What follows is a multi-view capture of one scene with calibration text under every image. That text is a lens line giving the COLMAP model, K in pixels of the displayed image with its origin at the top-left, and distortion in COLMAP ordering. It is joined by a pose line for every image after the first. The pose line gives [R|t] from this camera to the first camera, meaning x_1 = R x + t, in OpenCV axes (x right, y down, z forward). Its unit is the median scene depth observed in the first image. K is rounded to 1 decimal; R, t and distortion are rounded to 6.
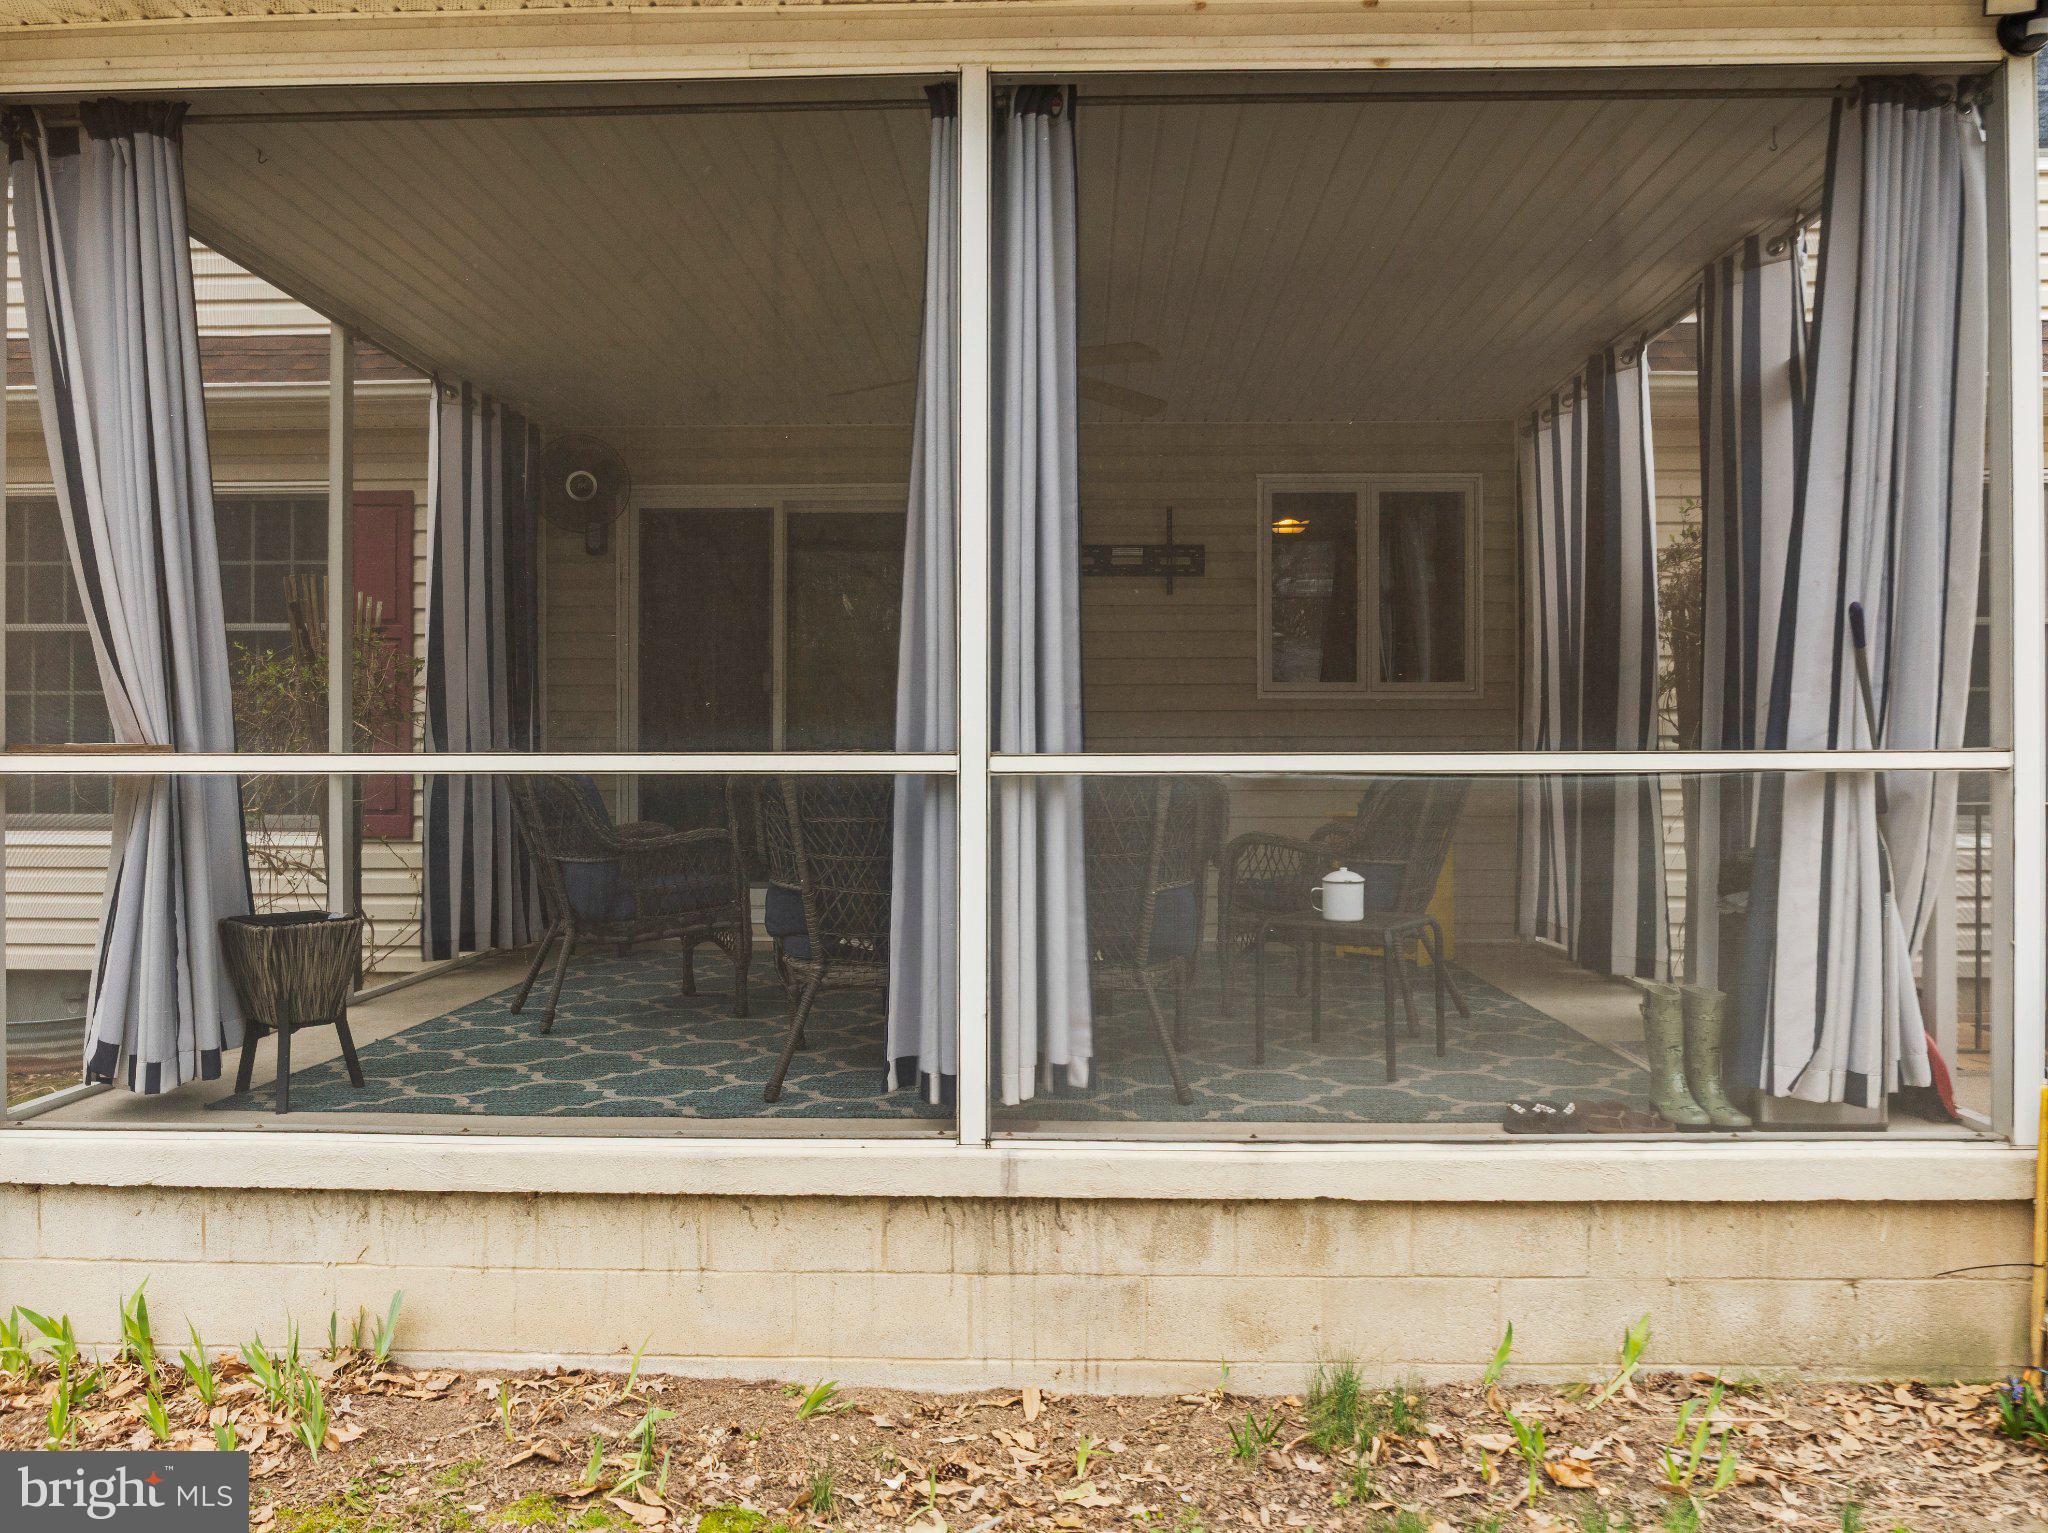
lens RADIAL K [[1536.7, 0, 1024.0], [0, 1536.7, 766.5], [0, 0, 1]] dist [-0.006604, -0.001878]
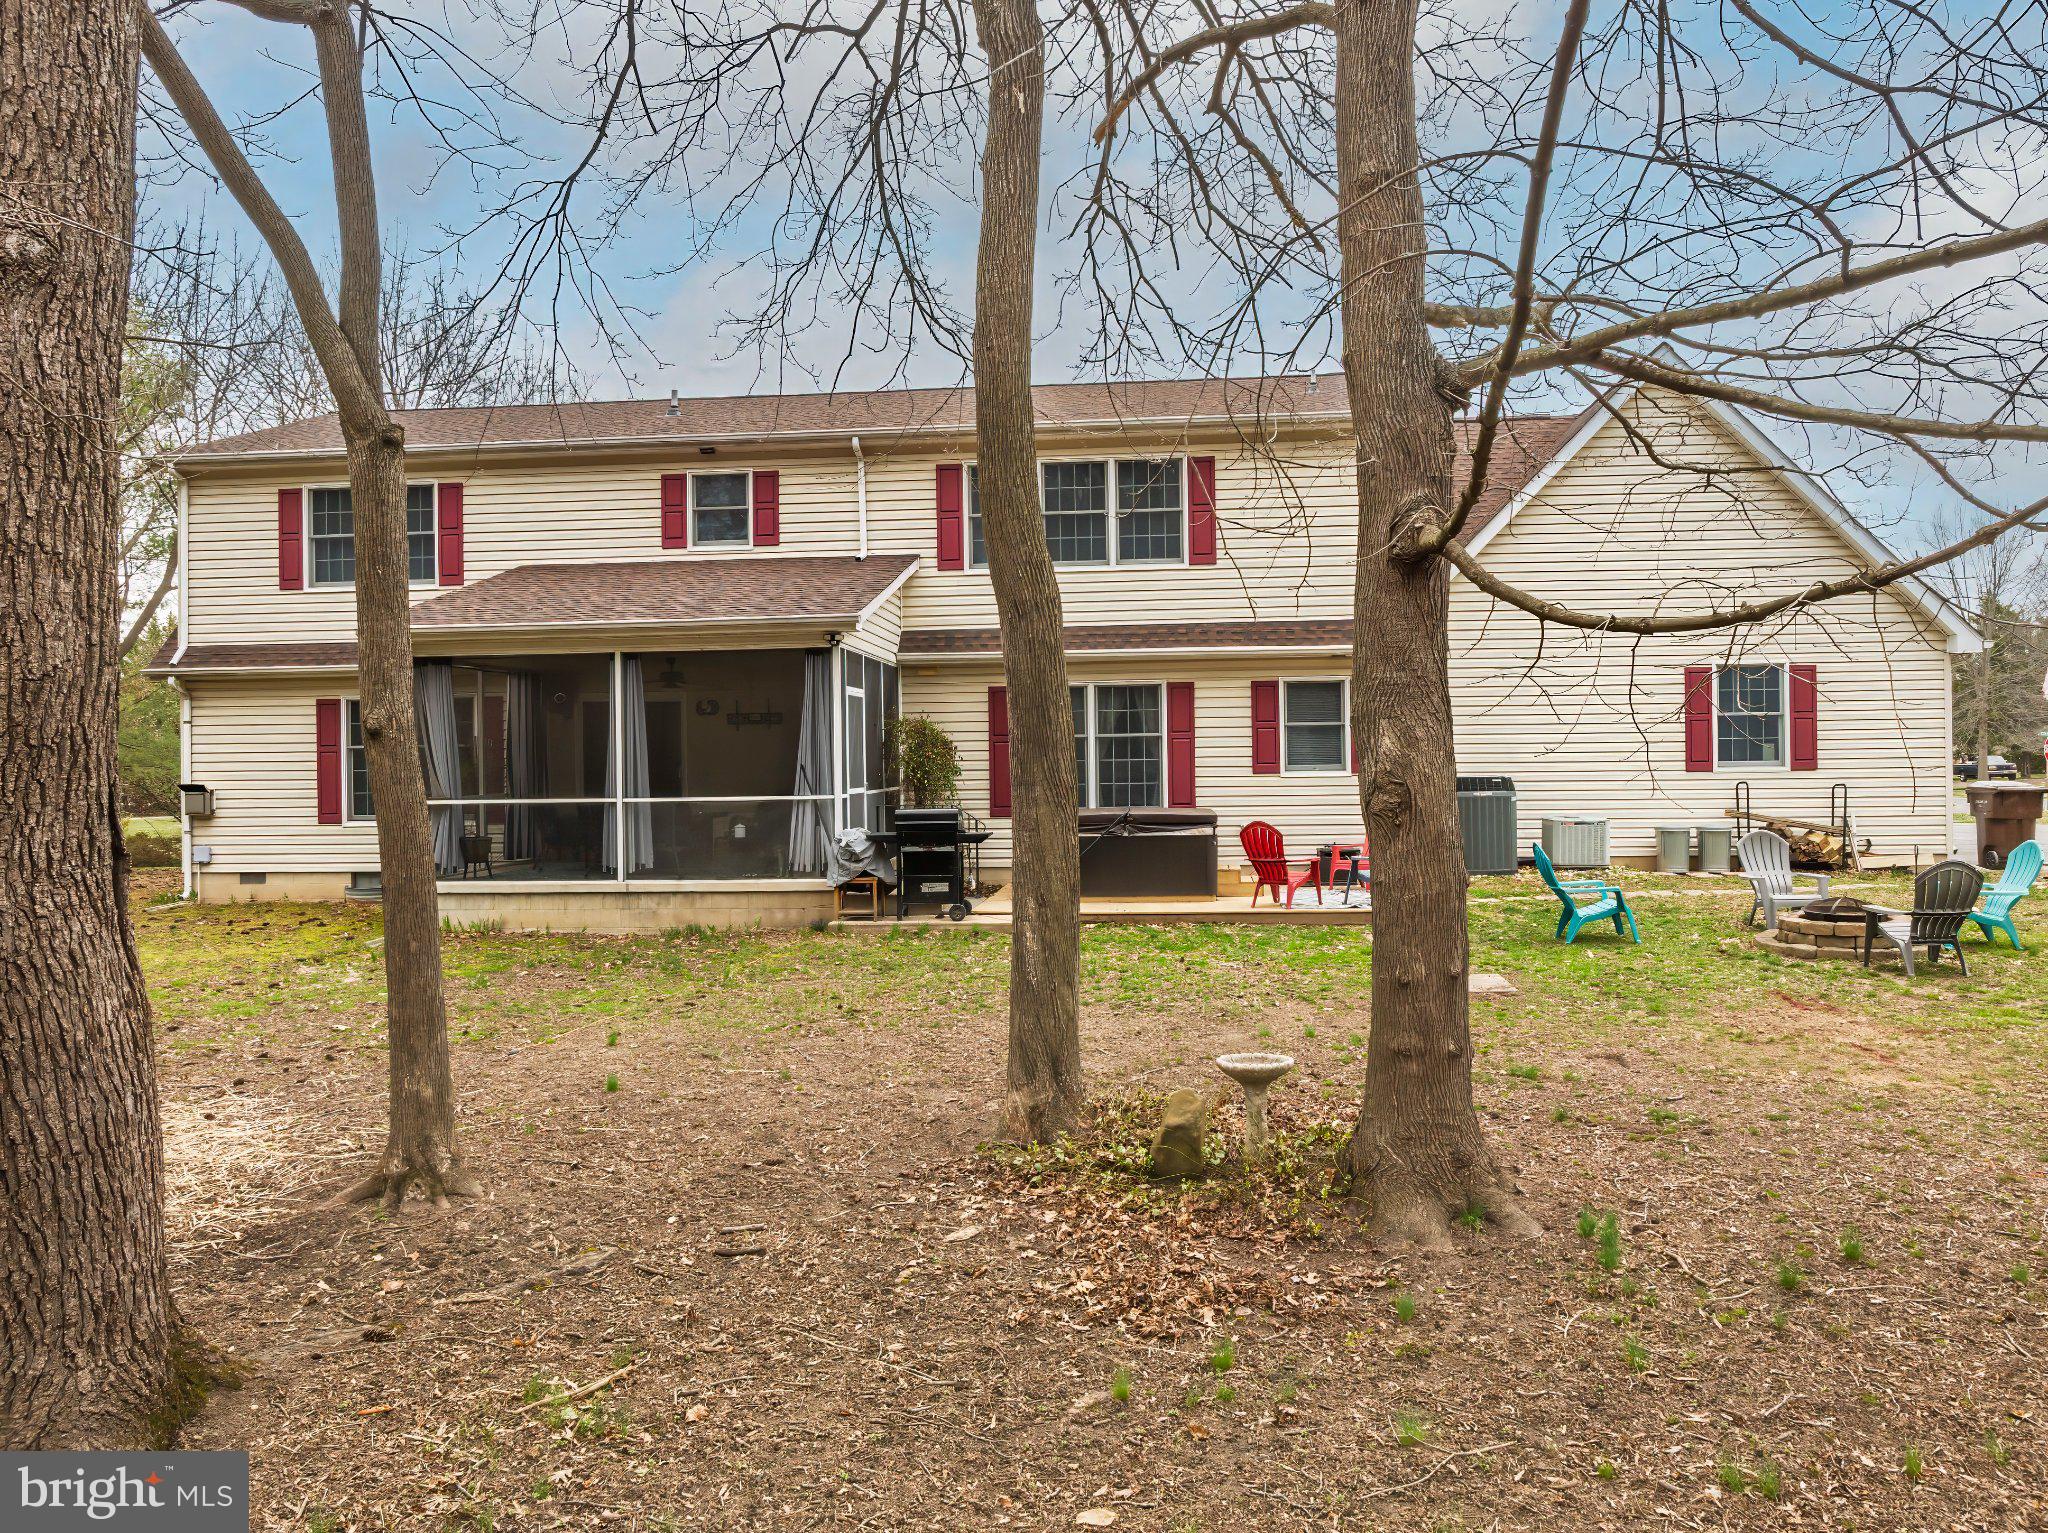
lens RADIAL K [[1536.7, 0, 1024.0], [0, 1536.7, 766.5], [0, 0, 1]] dist [-0.006604, -0.001878]
pose [[0.998075, -0.015568, -0.060039, 1.460273], [0.016129, 0.999830, 0.008880, -0.124730], [0.059891, -0.009832, 0.998157, -3.546322]]
